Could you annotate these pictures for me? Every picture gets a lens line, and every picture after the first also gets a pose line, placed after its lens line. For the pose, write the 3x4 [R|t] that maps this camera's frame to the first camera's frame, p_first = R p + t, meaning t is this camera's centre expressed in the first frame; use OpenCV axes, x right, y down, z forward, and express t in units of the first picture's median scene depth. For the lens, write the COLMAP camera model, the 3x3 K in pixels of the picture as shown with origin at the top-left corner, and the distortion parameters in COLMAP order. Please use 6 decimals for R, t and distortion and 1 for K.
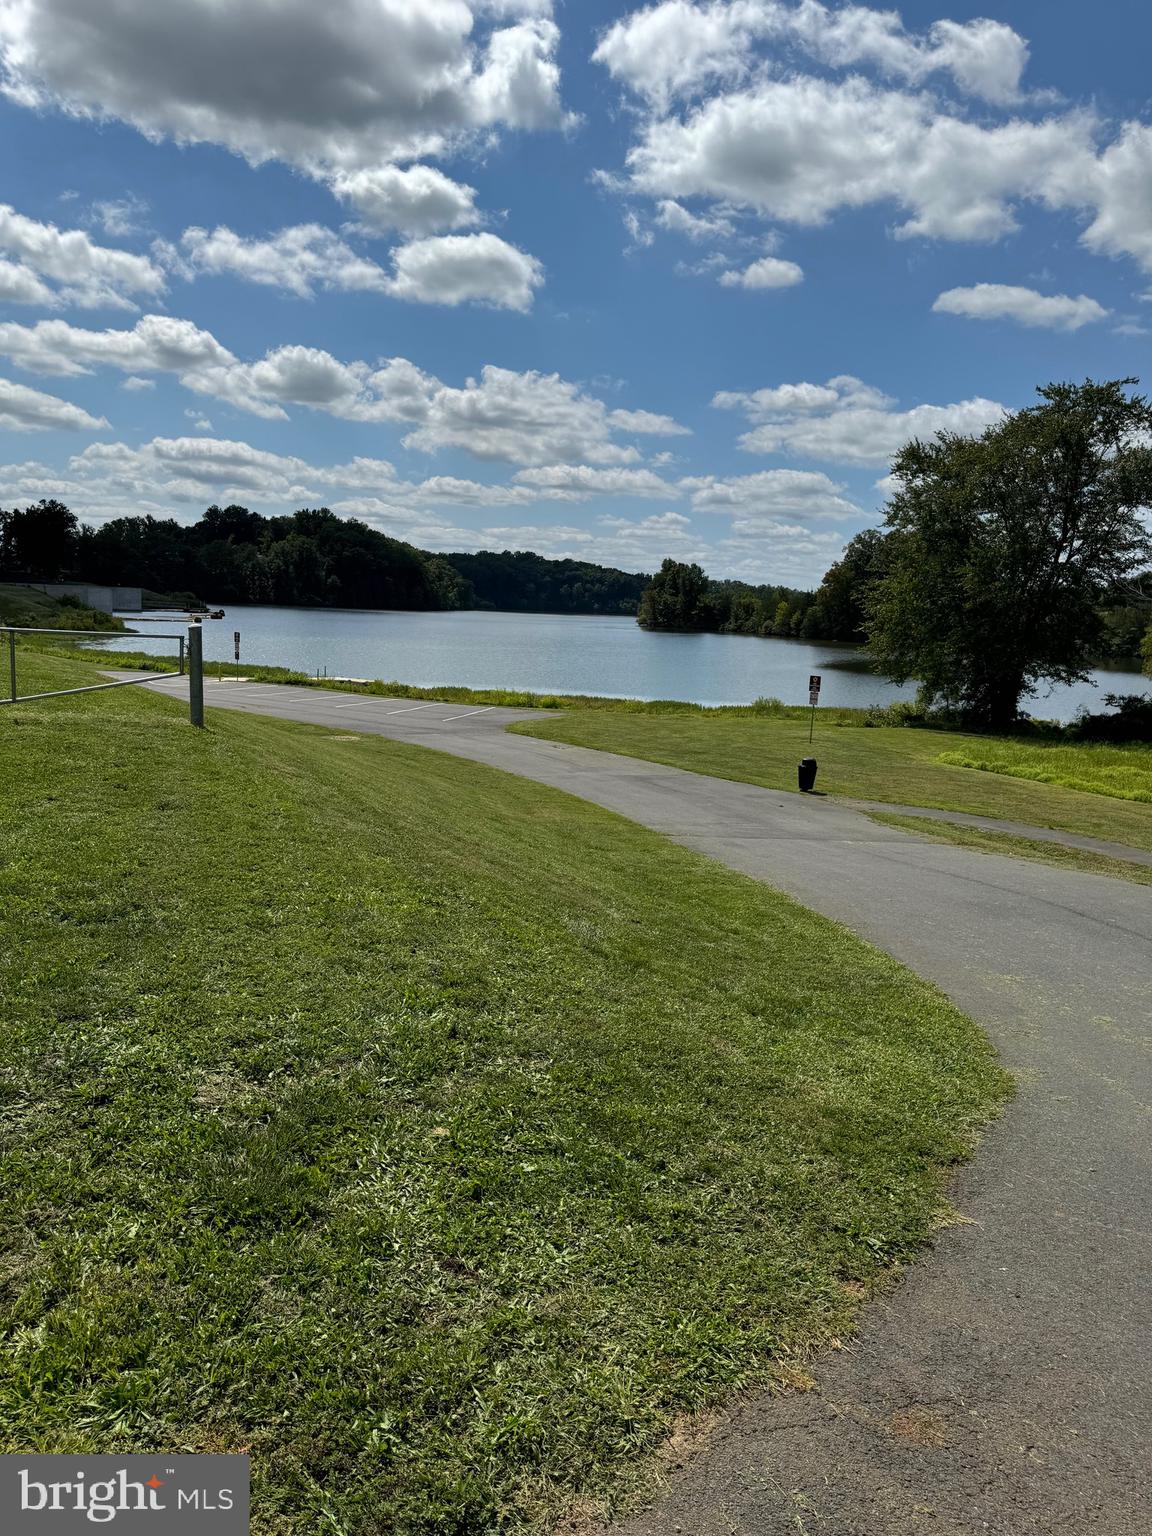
lens RADIAL K [[1105.9, 0, 544.9], [0, 1105.9, 780.7], [0, 0, 1]] dist [0.092777, -0.036750]
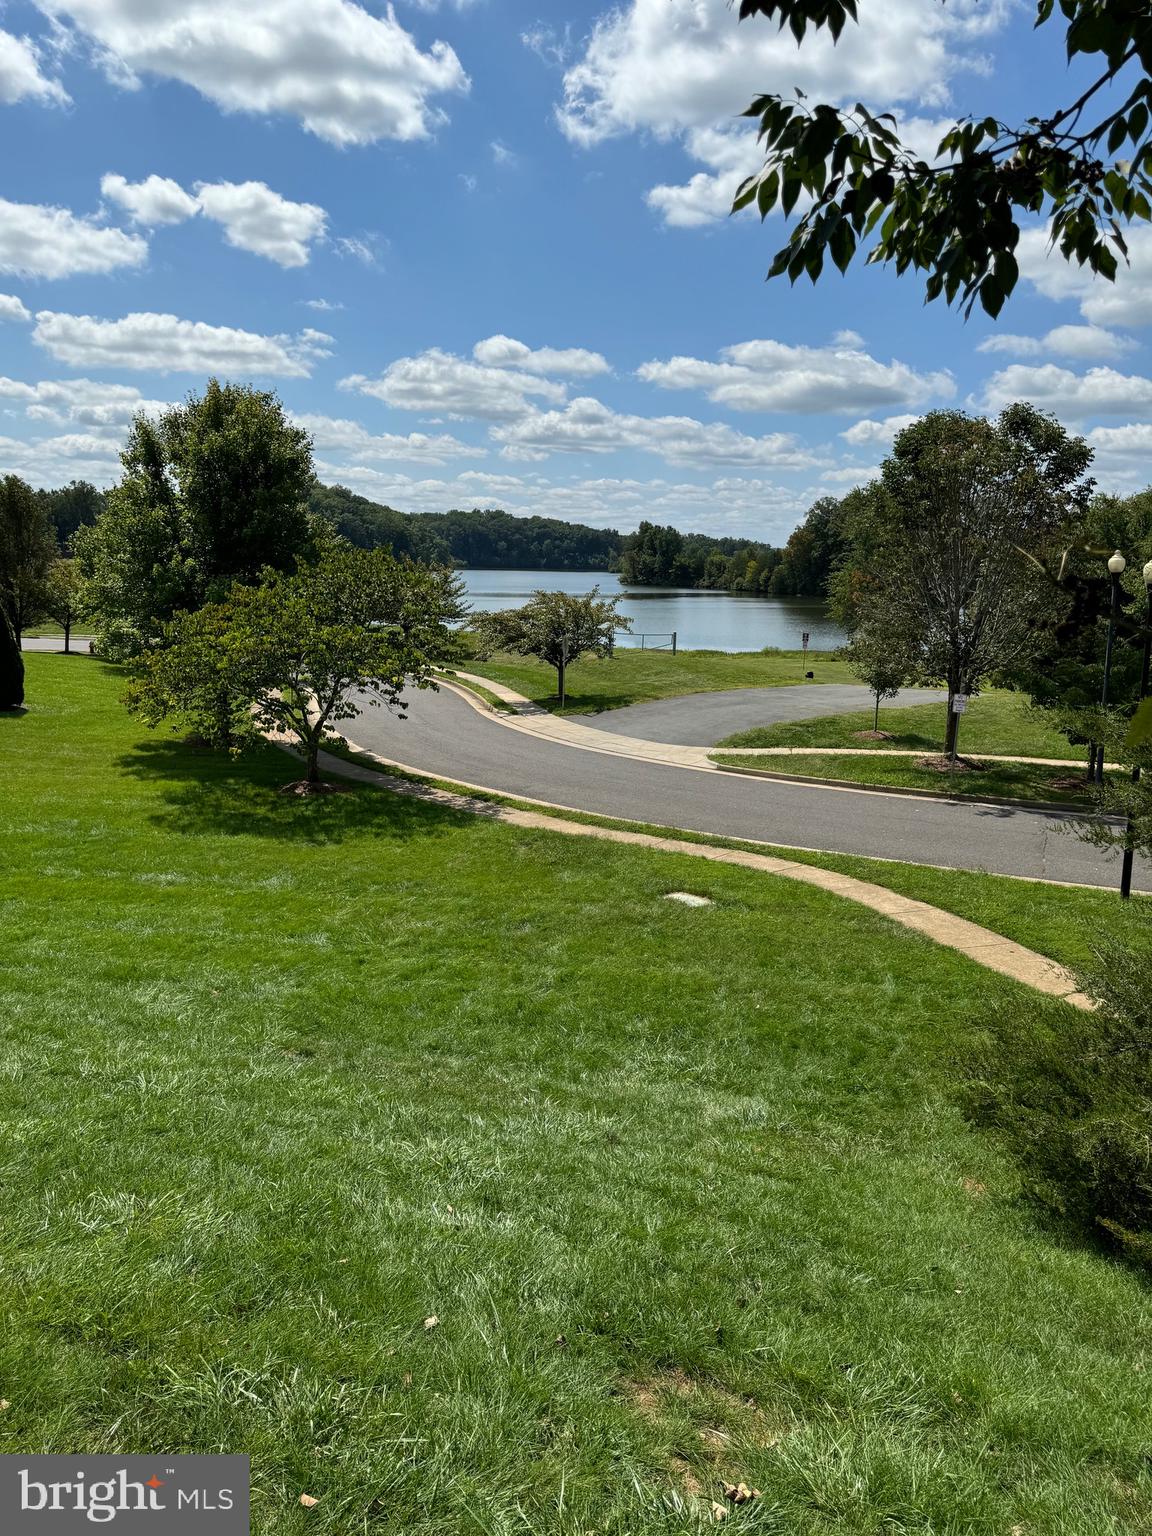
lens RADIAL K [[1105.9, 0, 571.1], [0, 1105.9, 785.3], [0, 0, 1]] dist [0.092777, -0.036750]
pose [[0.997993, -0.033837, 0.053534, -0.713207], [0.031435, 0.998488, 0.045094, 0.178959], [-0.054979, -0.043320, 0.997547, -2.365366]]
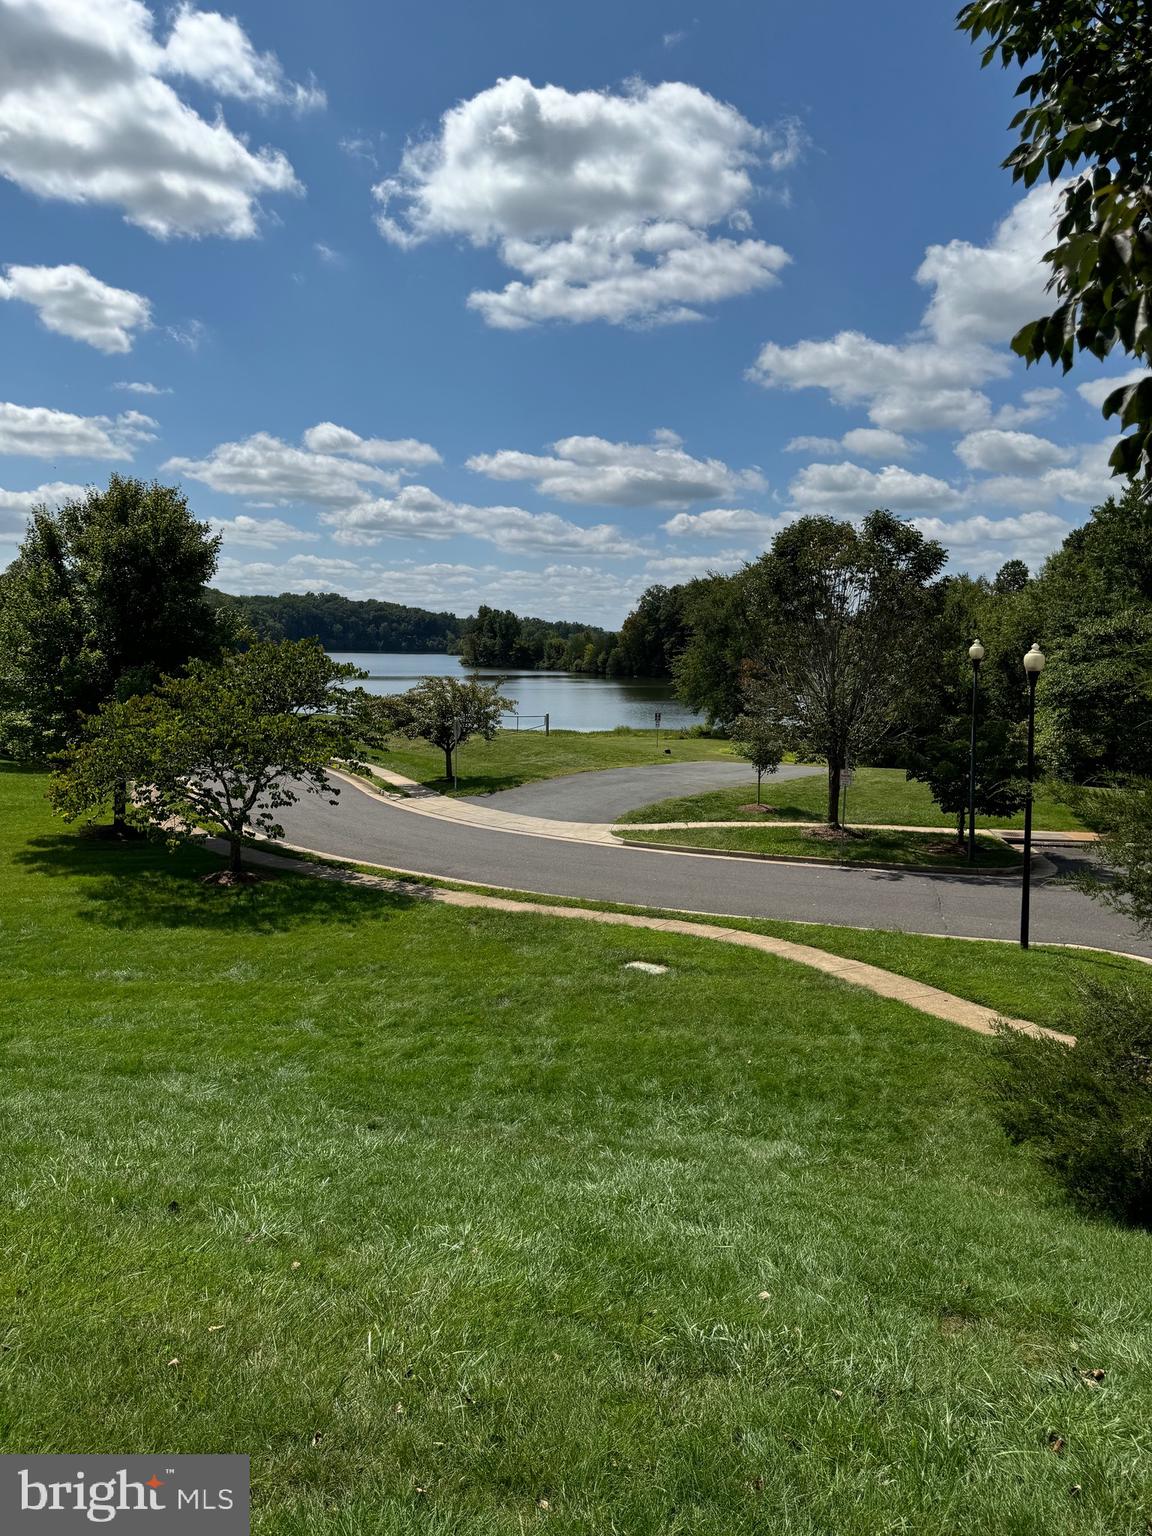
lens RADIAL K [[1105.9, 0, 575.2], [0, 1105.9, 781.0], [0, 0, 1]] dist [0.092777, -0.036750]
pose [[0.977933, -0.054035, 0.201812, -0.816661], [0.060038, 0.997914, -0.023736, 0.173827], [-0.200109, 0.035328, 0.979137, -2.403215]]
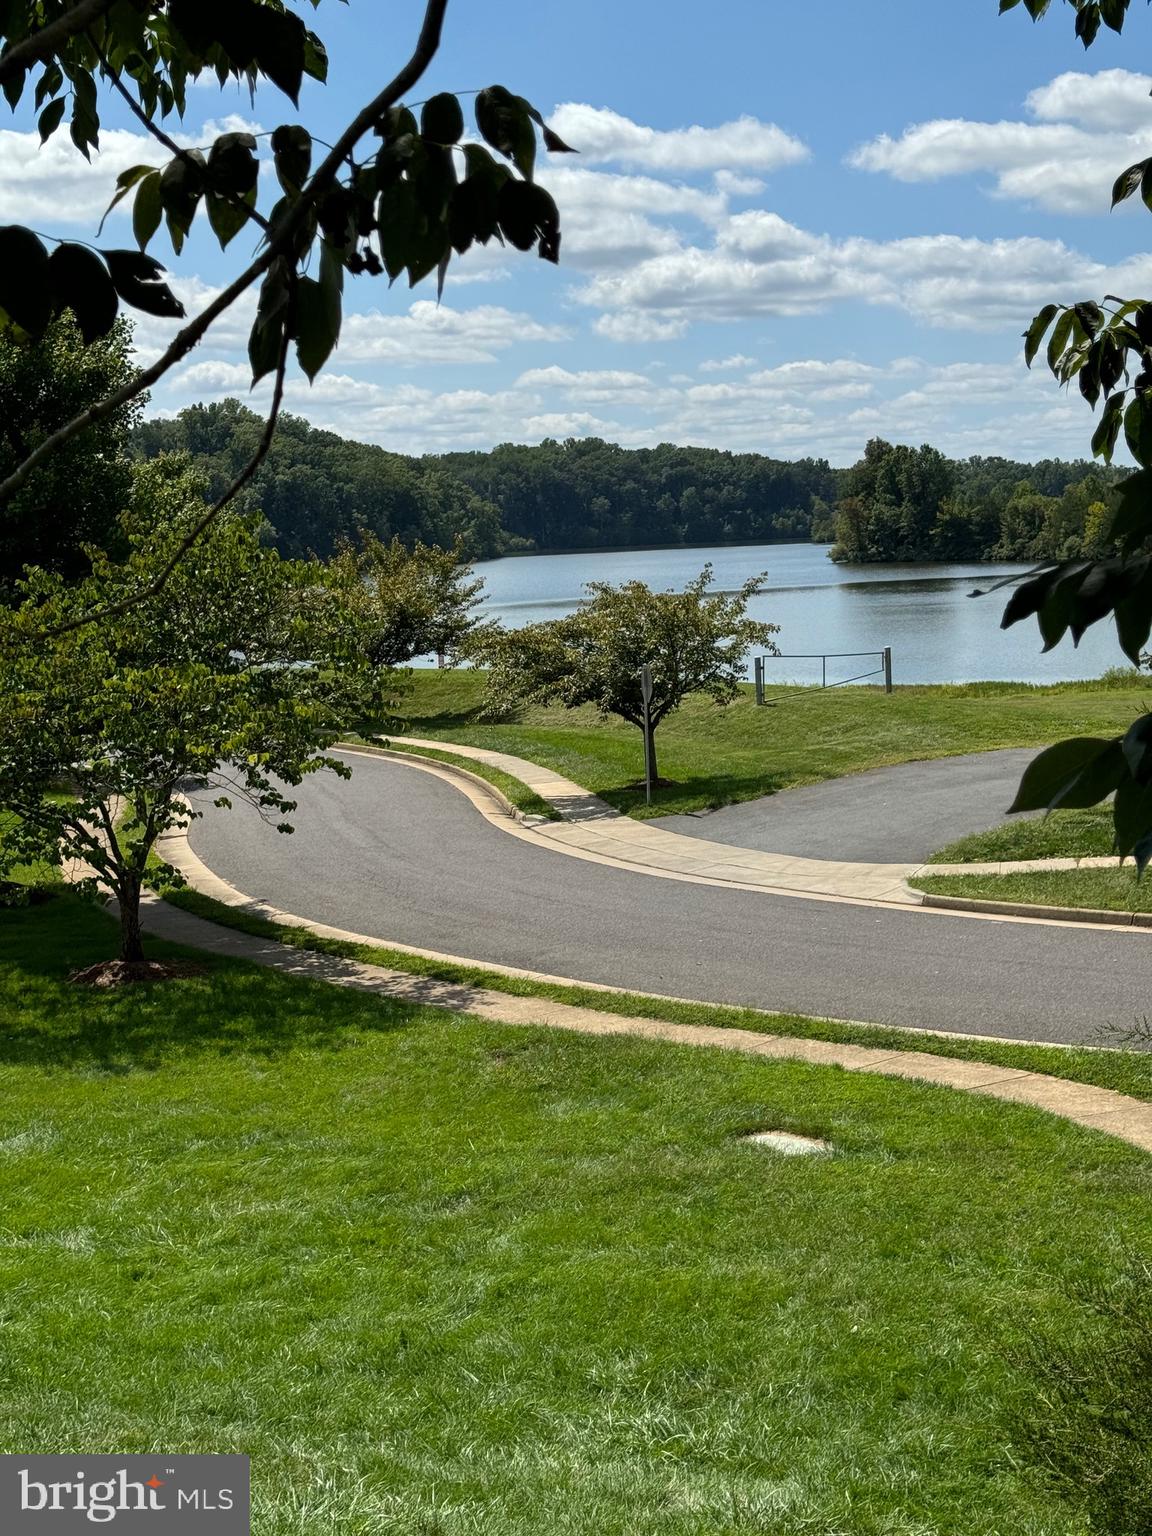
lens RADIAL K [[2204.7, 0, 551.9], [0, 2204.7, 785.2], [0, 0, 1]] dist [0.120599, 0.000000]
pose [[0.996076, -0.081398, -0.034735, -0.627047], [0.079799, 0.995787, -0.045164, 0.198422], [0.038265, 0.042215, 0.998376, -2.423155]]
